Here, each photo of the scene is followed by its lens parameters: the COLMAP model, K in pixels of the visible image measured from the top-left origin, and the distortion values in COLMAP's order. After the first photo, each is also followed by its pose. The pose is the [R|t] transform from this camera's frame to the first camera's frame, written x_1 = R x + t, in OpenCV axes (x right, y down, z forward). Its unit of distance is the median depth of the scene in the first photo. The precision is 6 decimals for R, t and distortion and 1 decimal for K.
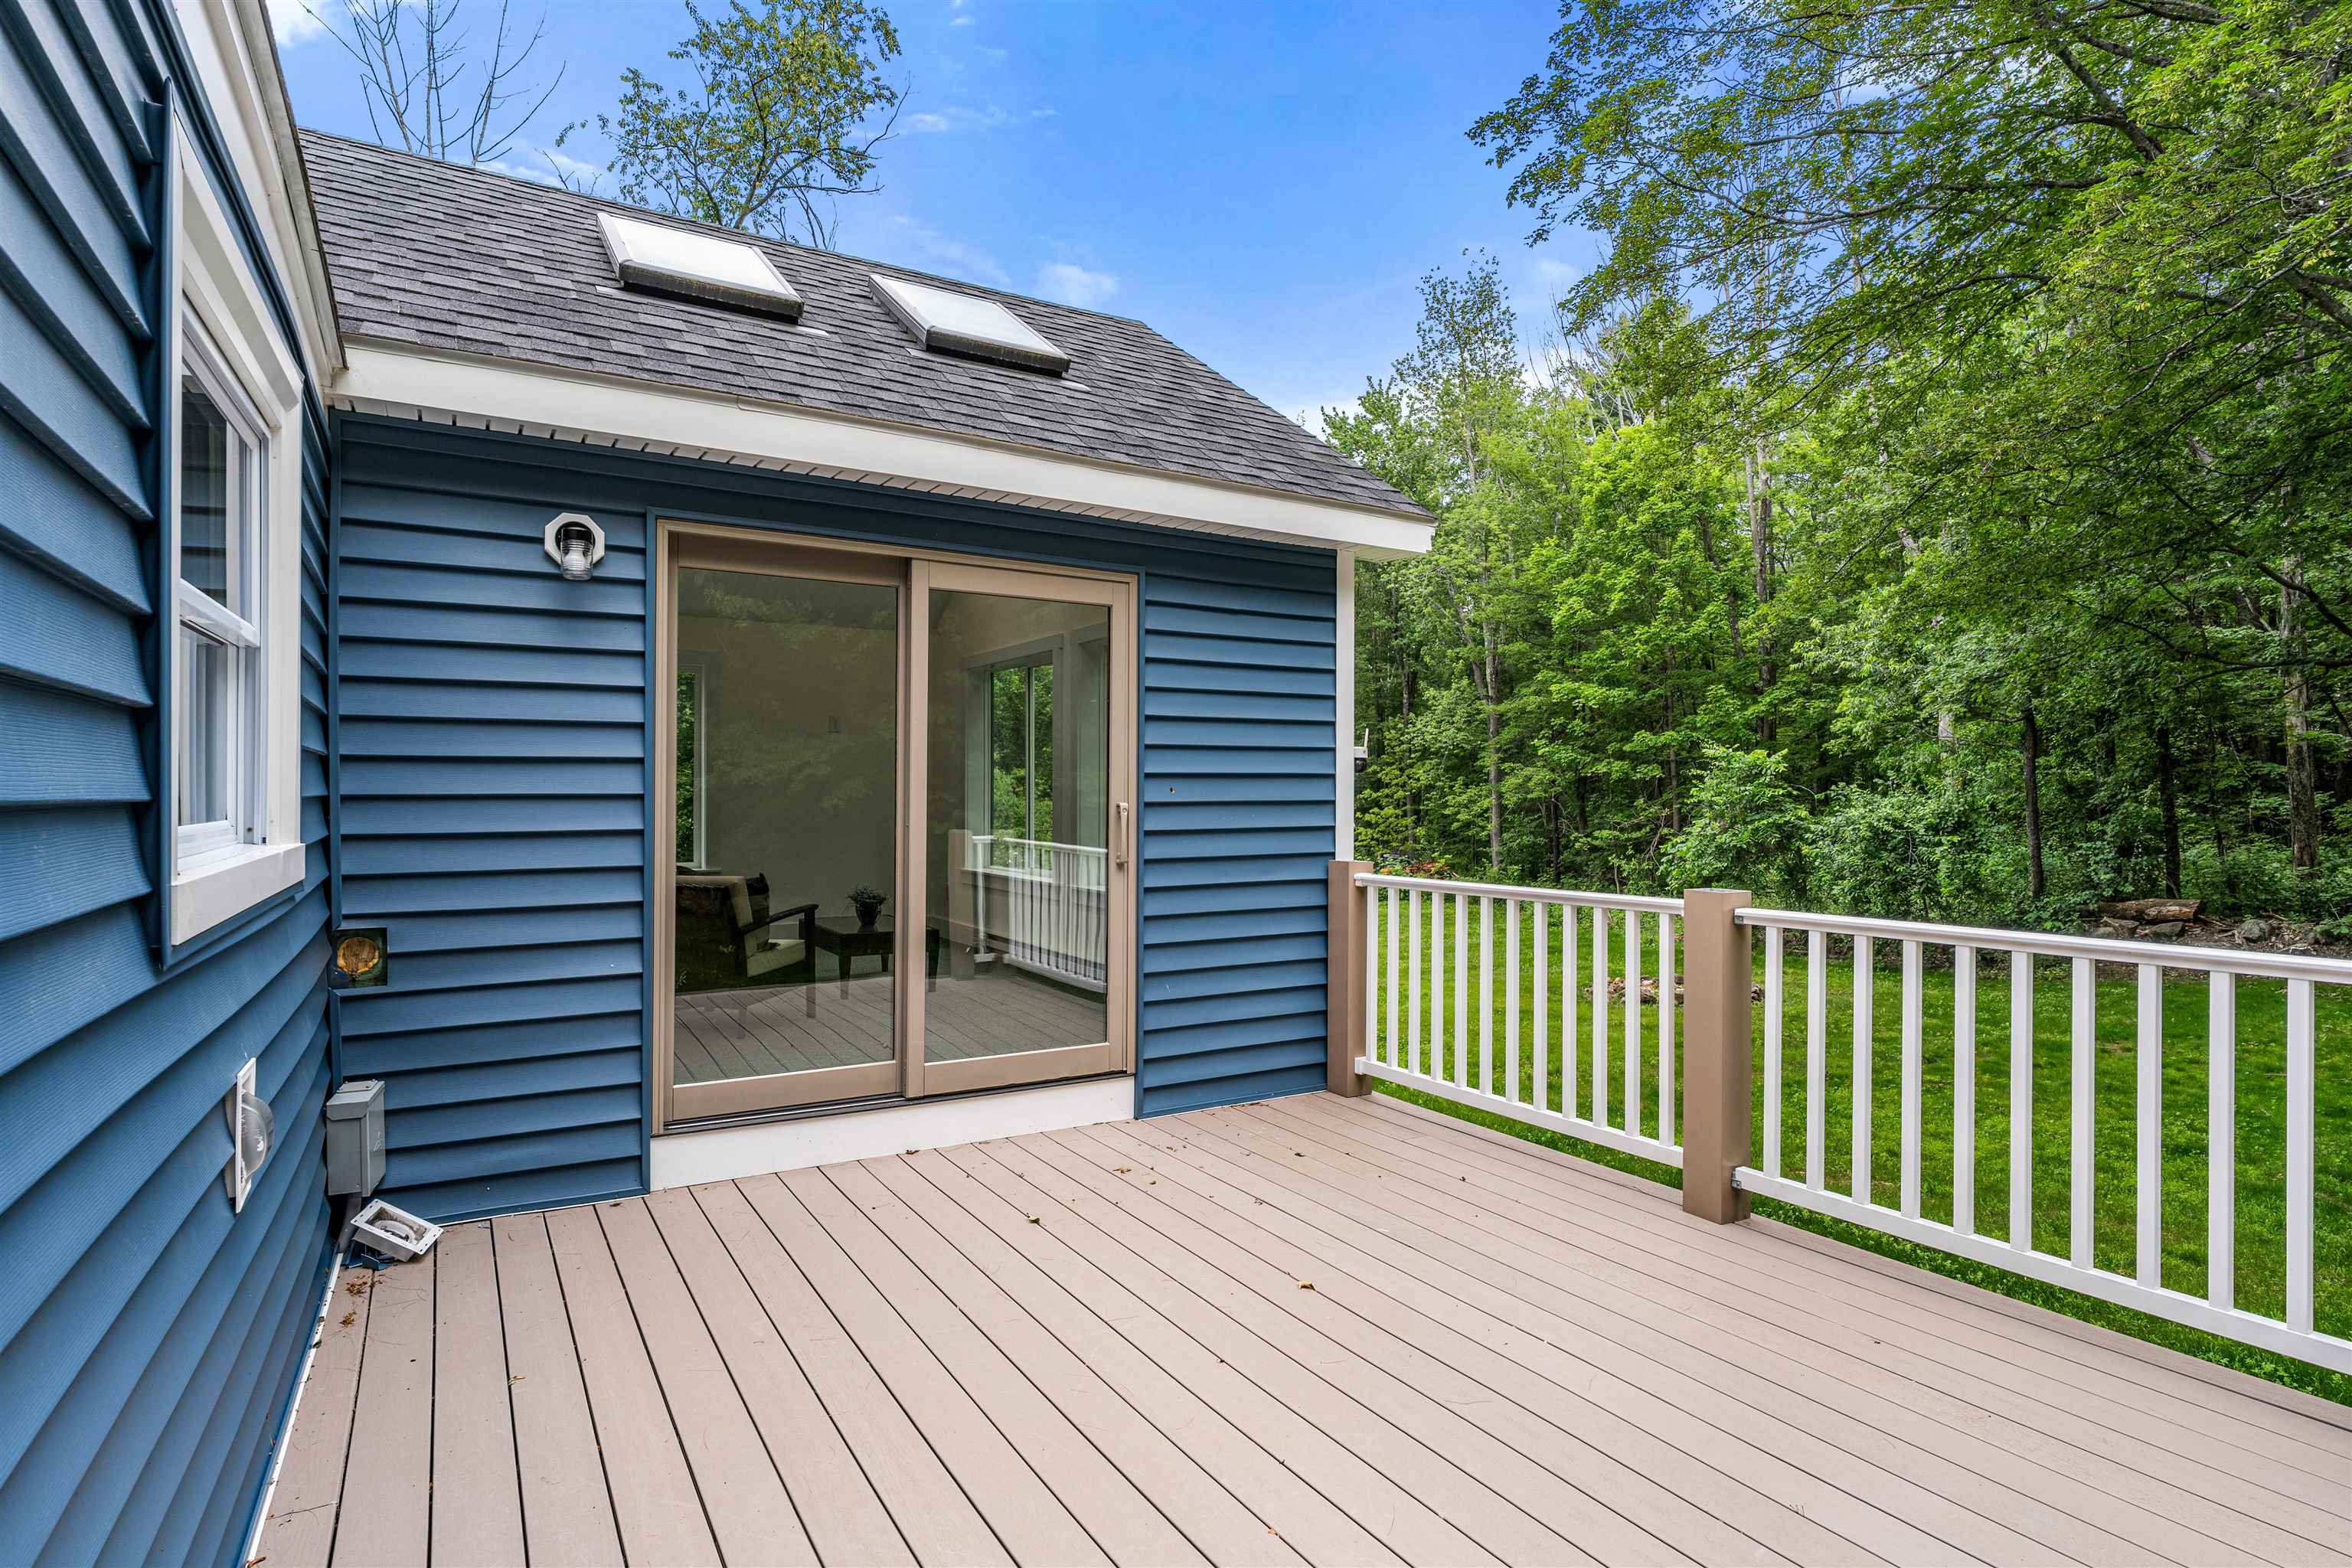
lens RADIAL K [[1214.0, 0, 1176.0], [0, 1214.0, 784.0], [0, 0, 1]] dist [0.004532, 0.000110]
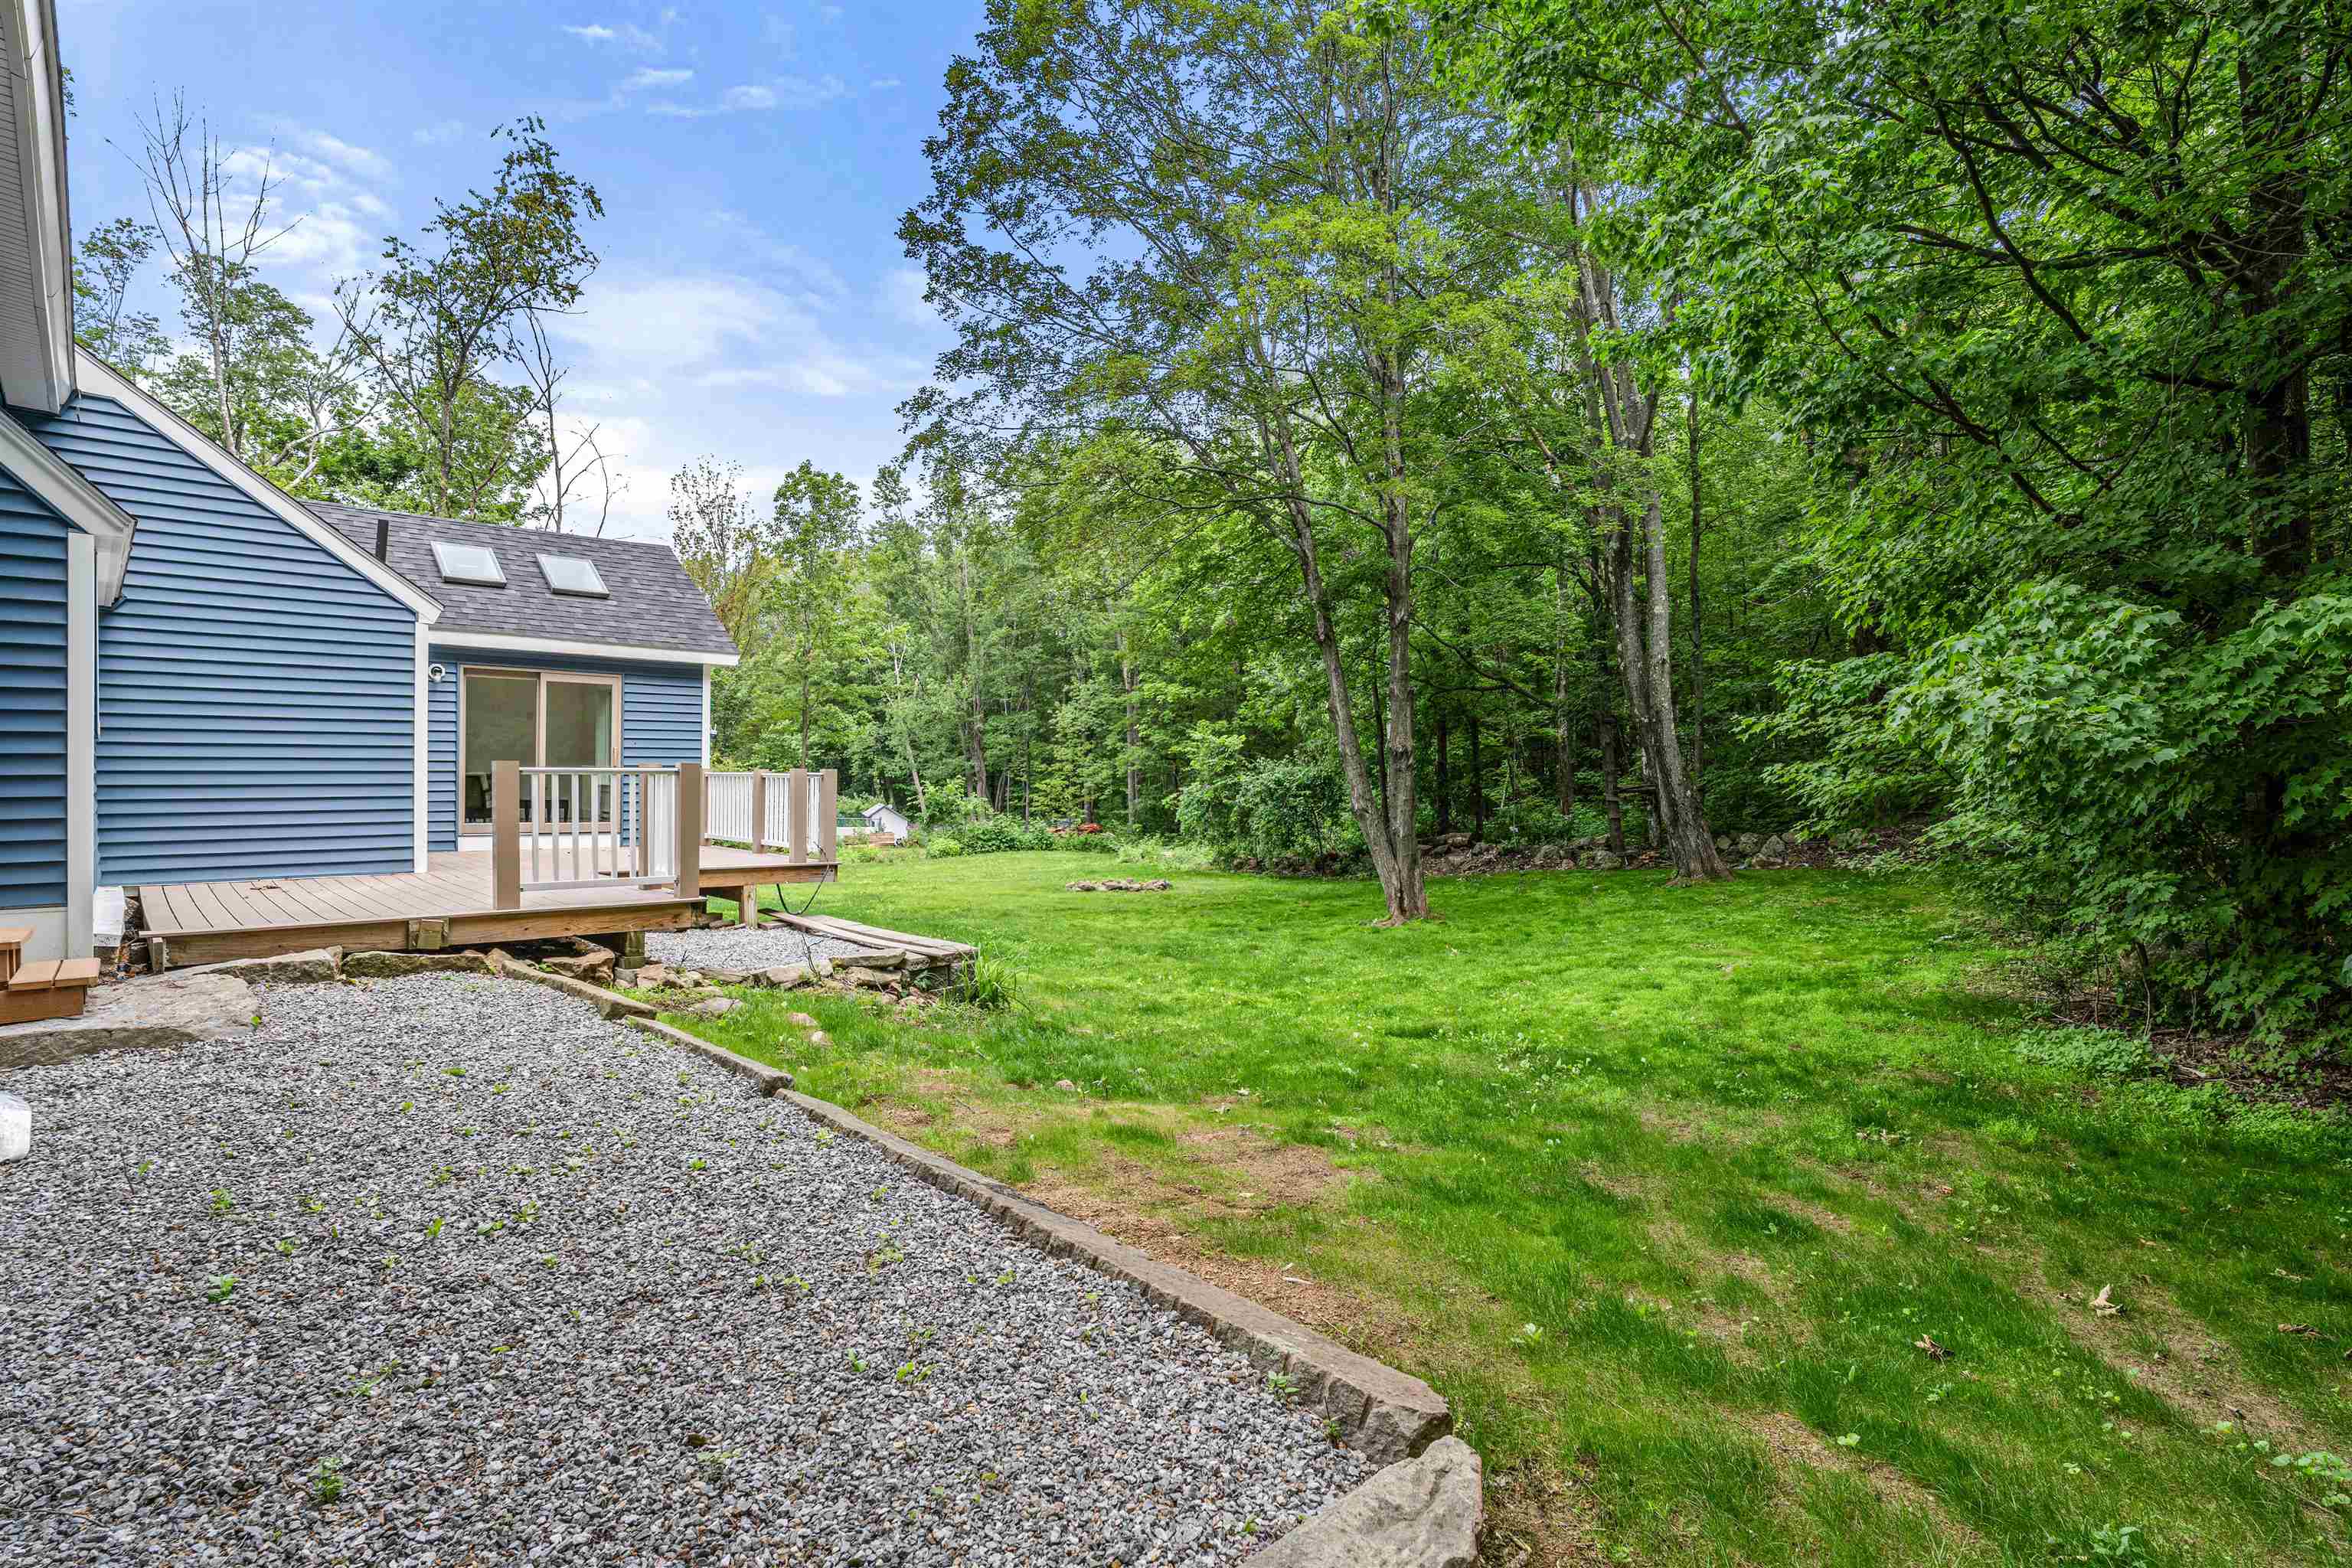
lens RADIAL K [[1214.0, 0, 1176.0], [0, 1214.0, 784.0], [0, 0, 1]] dist [0.004532, 0.000110]
pose [[0.983665, 0.005380, 0.179927, 0.176416], [-0.008348, 0.999841, 0.015745, 0.010758], [-0.179813, -0.016989, 0.983554, -0.511028]]
